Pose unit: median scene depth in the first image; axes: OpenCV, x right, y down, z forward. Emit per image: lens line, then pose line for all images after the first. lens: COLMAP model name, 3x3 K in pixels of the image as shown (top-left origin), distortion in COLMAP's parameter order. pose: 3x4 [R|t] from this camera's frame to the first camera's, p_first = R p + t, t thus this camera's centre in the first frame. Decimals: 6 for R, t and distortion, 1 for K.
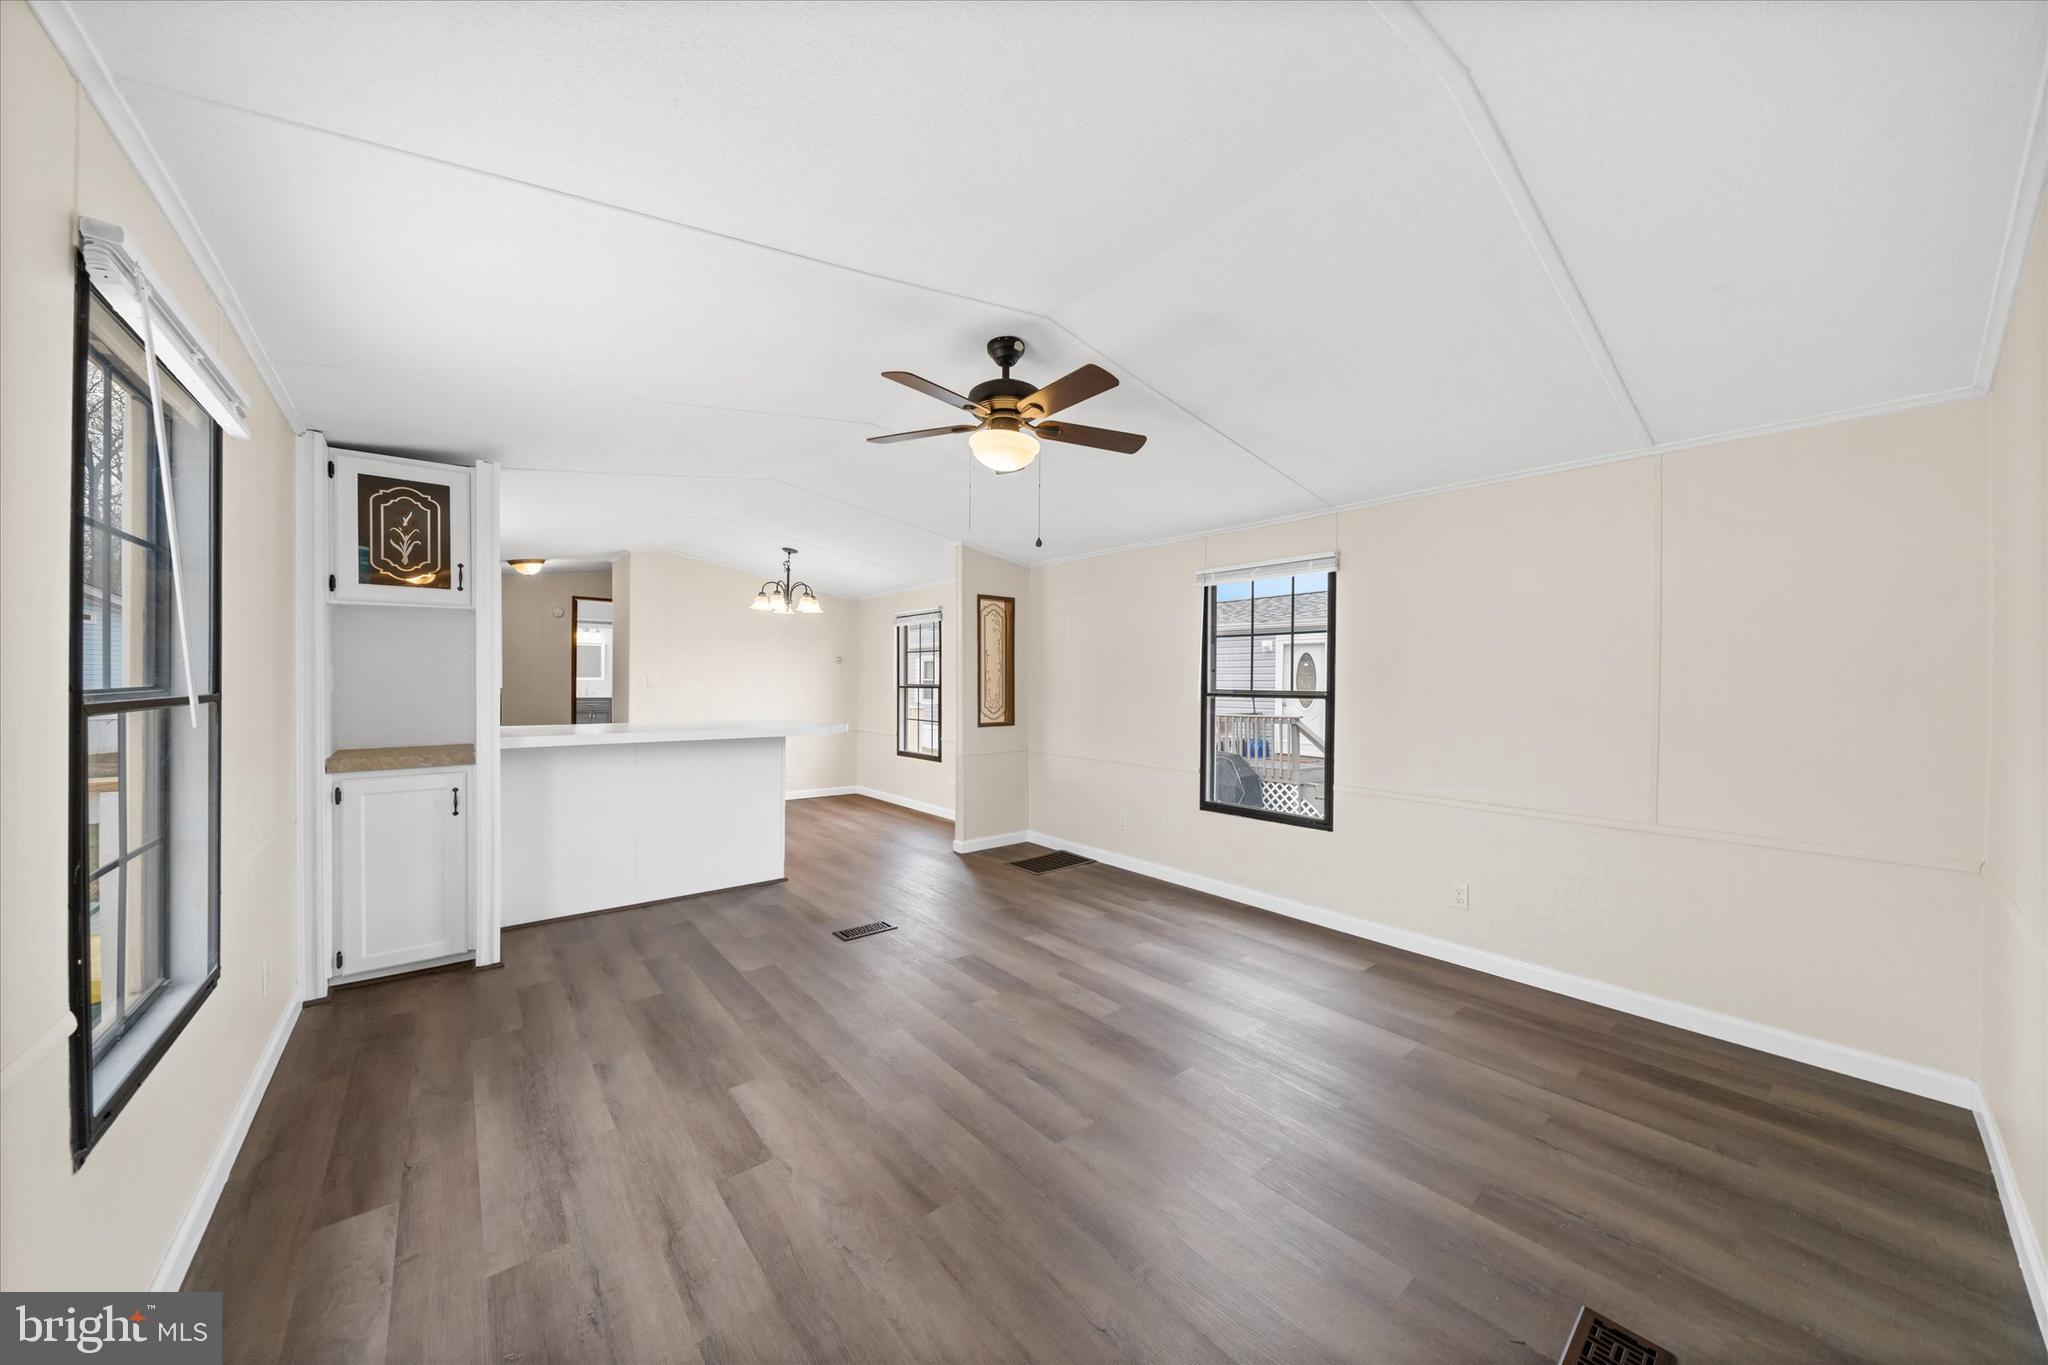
lens RADIAL K [[691.0, 0, 1024.0], [0, 691.0, 682.5], [0, 0, 1]] dist [-0.007818, -0.000045]
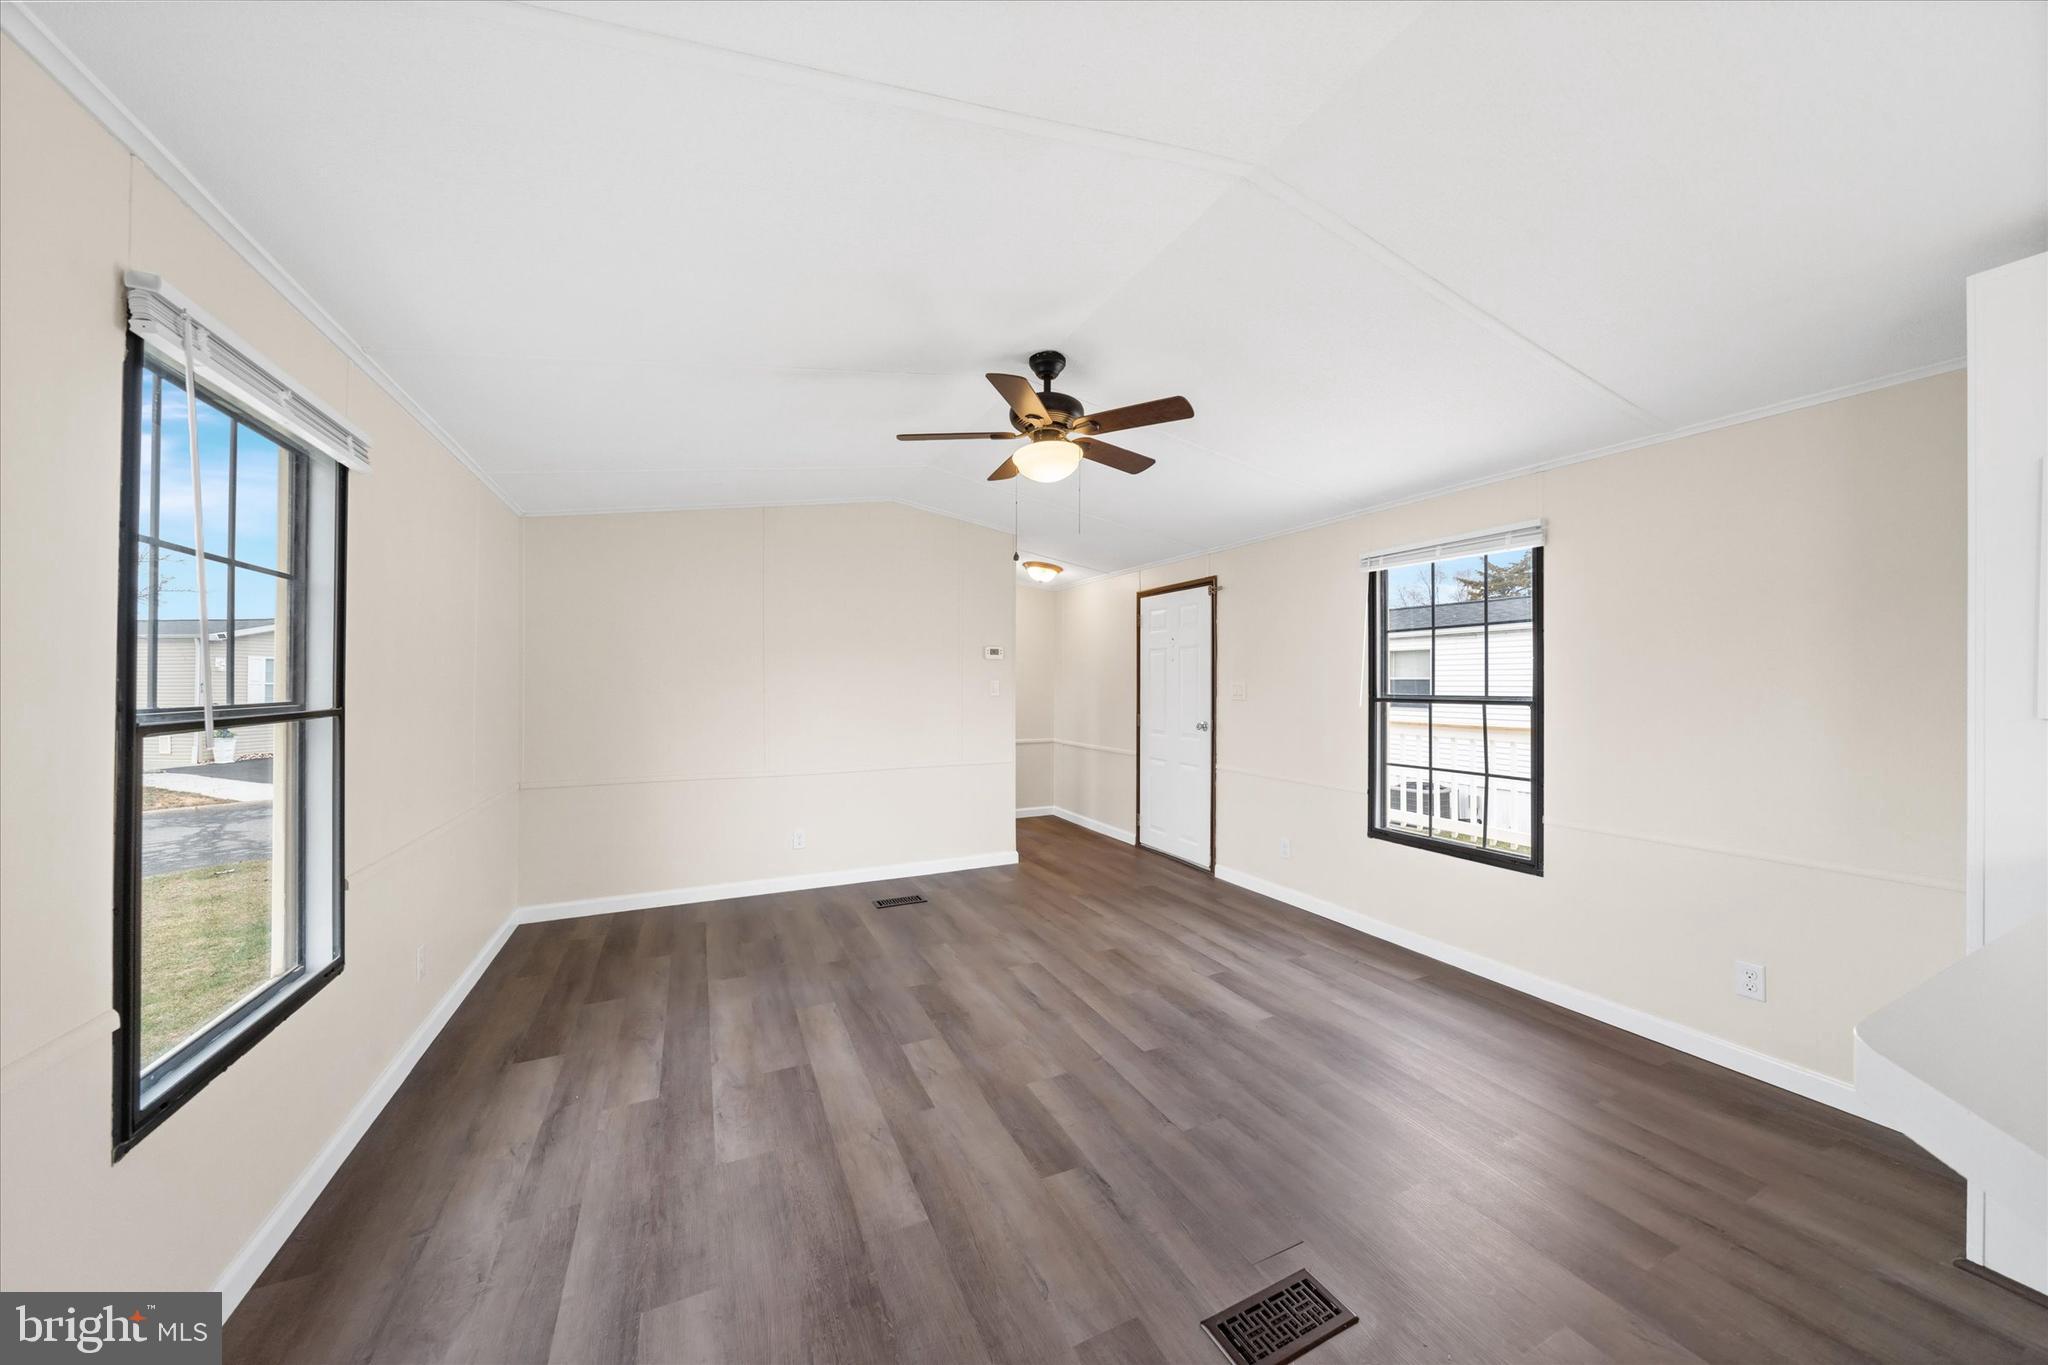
lens RADIAL K [[701.2, 0, 1022.6], [0, 701.2, 676.2], [0, 0, 1]] dist [-0.009536, -0.000088]
pose [[-0.968096, -0.010957, 0.250341, -0.223997], [-0.012938, 0.999897, -0.006269, -0.011095], [-0.250247, -0.009308, -0.968137, 1.764701]]
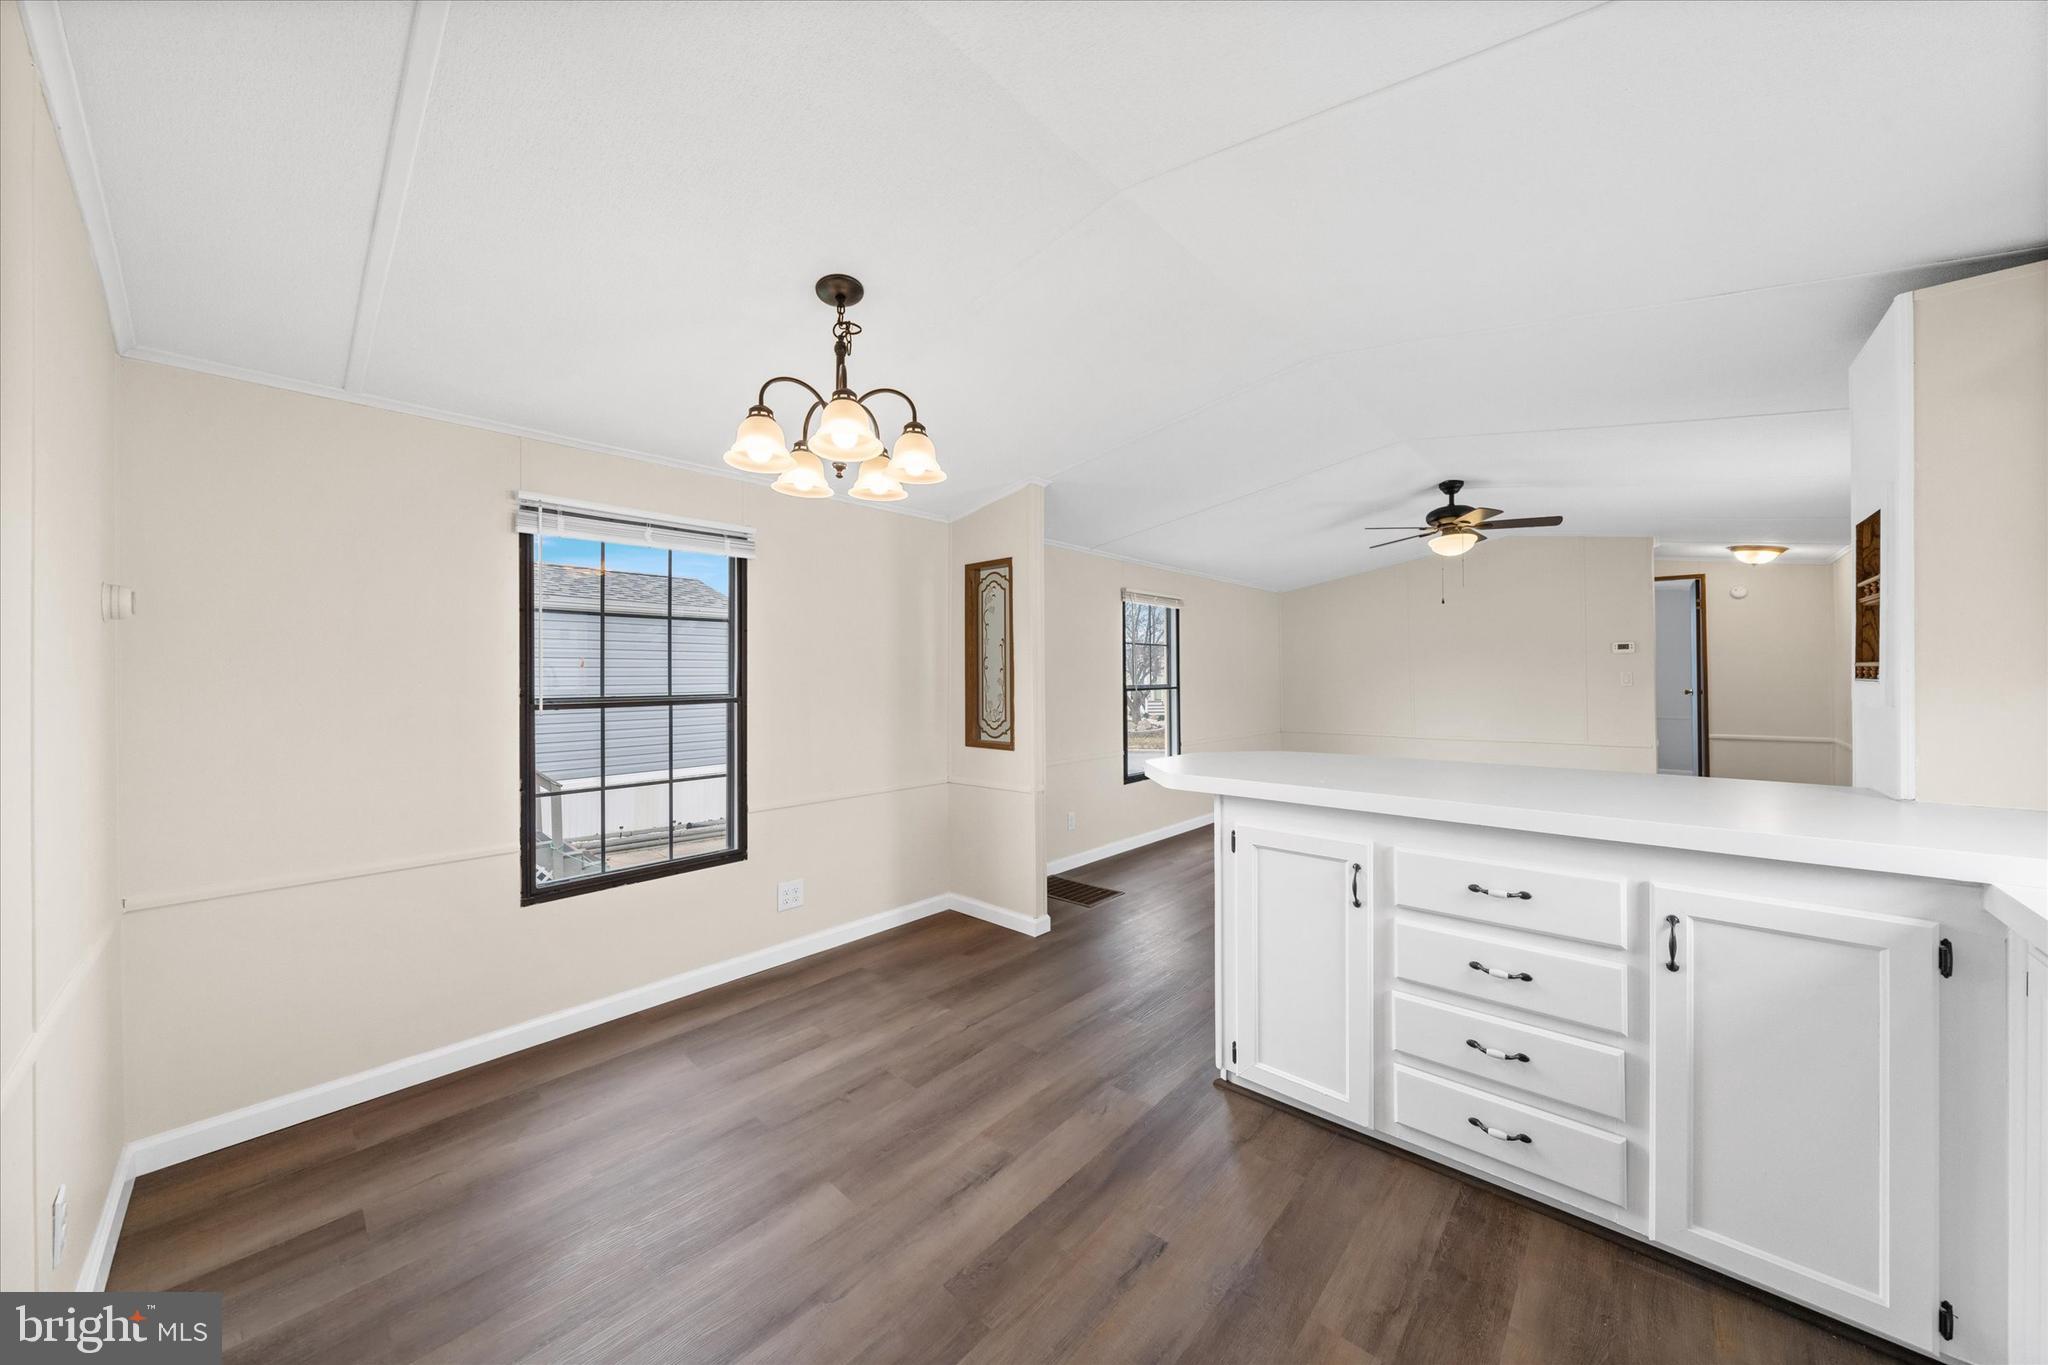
lens RADIAL K [[701.2, 0, 1022.6], [0, 701.2, 676.2], [0, 0, 1]] dist [-0.009536, -0.000088]
pose [[-0.134230, -0.008595, 0.990913, -1.421750], [0.006172, 0.999936, 0.009510, -0.028335], [-0.990931, 0.007393, -0.134168, 2.022327]]
